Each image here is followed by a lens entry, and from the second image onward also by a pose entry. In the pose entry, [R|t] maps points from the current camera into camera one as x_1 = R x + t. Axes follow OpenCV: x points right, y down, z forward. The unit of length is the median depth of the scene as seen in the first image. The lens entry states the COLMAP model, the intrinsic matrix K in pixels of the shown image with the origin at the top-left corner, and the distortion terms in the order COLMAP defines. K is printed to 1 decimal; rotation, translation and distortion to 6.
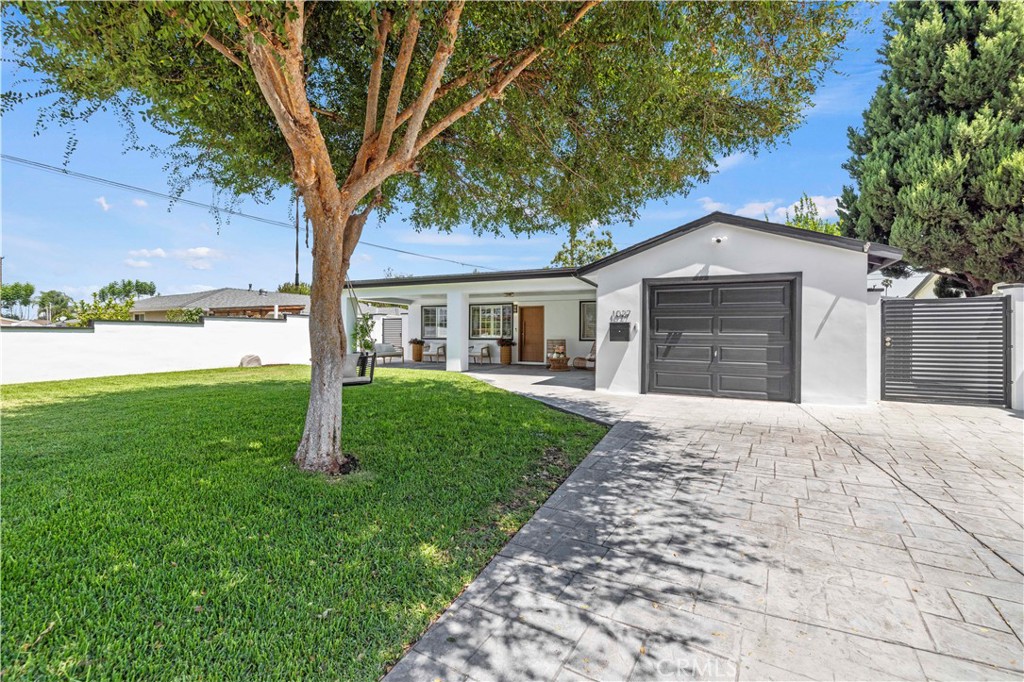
lens RADIAL K [[442.4, 0, 509.6], [0, 442.4, 335.6], [0, 0, 1]] dist [0.007398, 0.000116]
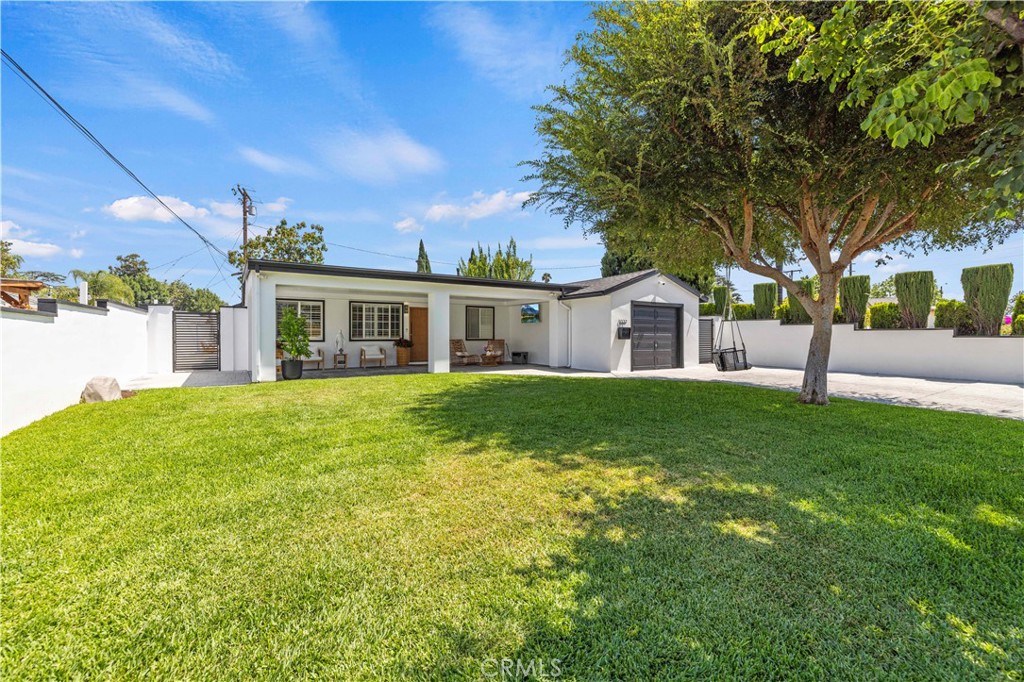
lens RADIAL K [[436.0, 0, 512.0], [0, 436.0, 341.0], [0, 0, 1]] dist [0.005152, 0.000737]
pose [[0.531665, -0.017554, 0.846773, -1.264624], [0.003682, 0.999824, 0.018415, -0.011307], [-0.846946, -0.006672, 0.531636, 0.511792]]
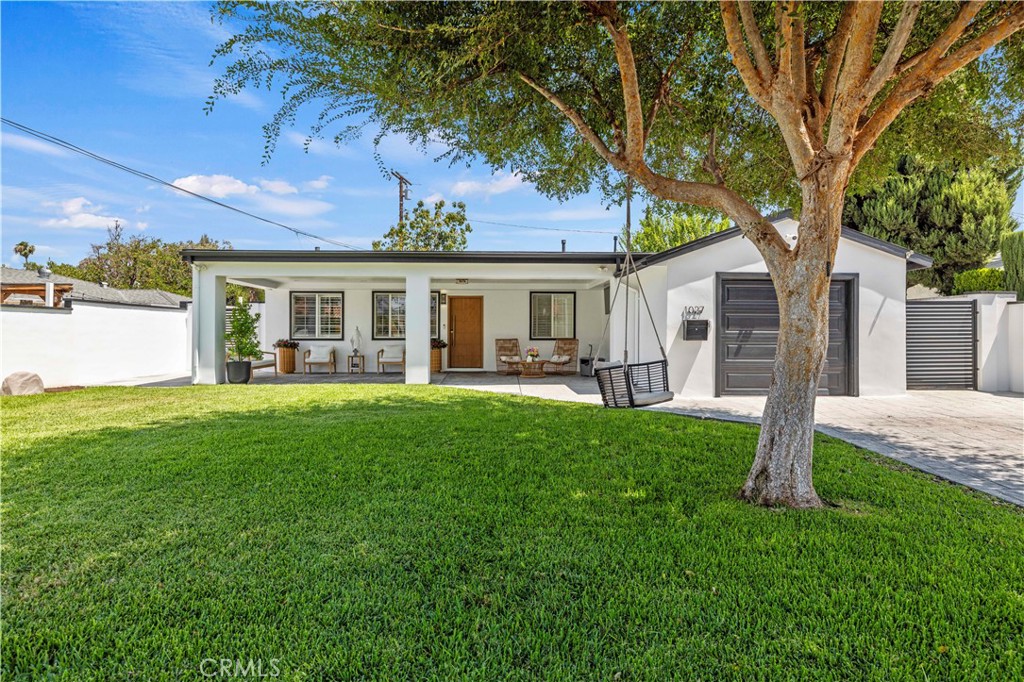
lens RADIAL K [[563.7, 0, 512.0], [0, 563.7, 341.0], [0, 0, 1]] dist [0.002013, -0.000550]
pose [[0.887148, -0.013145, 0.461297, -0.605717], [0.005619, 0.999828, 0.017683, -0.008170], [-0.461450, -0.013095, 0.887069, 0.154805]]
